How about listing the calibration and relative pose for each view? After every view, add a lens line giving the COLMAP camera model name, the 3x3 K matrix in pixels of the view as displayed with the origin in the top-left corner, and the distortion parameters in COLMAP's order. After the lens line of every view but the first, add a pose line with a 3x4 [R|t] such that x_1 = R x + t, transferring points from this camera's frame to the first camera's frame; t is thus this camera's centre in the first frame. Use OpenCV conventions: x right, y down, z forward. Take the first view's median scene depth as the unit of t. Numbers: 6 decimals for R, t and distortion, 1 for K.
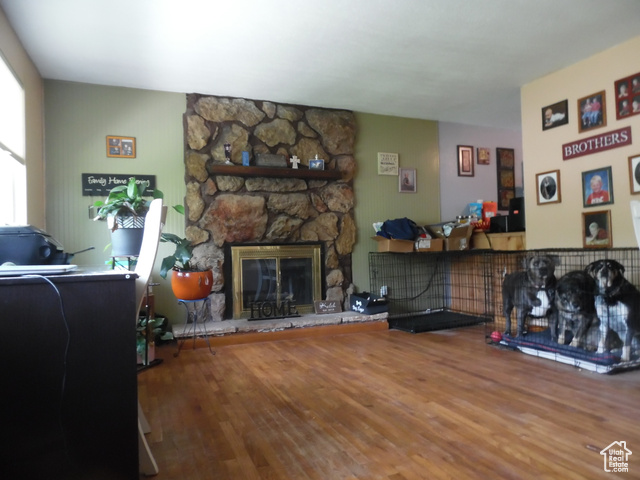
lens RADIAL K [[446.0, 0, 317.6], [0, 446.0, 240.3], [0, 0, 1]] dist [-0.019802, -0.005830]
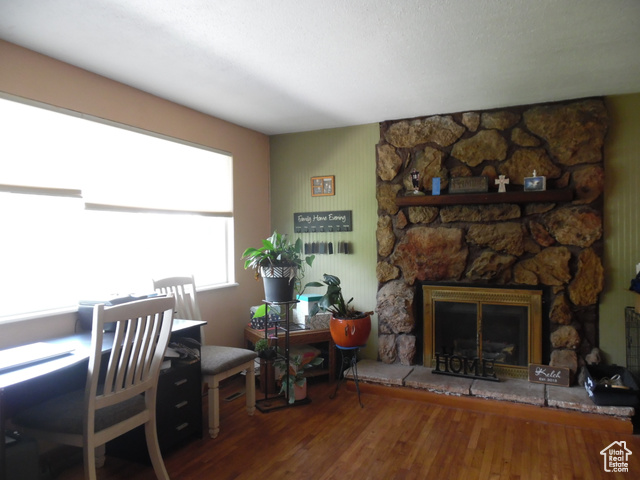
lens RADIAL K [[446.0, 0, 317.8], [0, 446.0, 238.6], [0, 0, 1]] dist [-0.019802, -0.005830]
pose [[0.667941, 0.024510, -0.743810, 0.320288], [0.008268, 0.999151, 0.040348, -0.114348], [0.744168, -0.033100, 0.667172, 0.240284]]
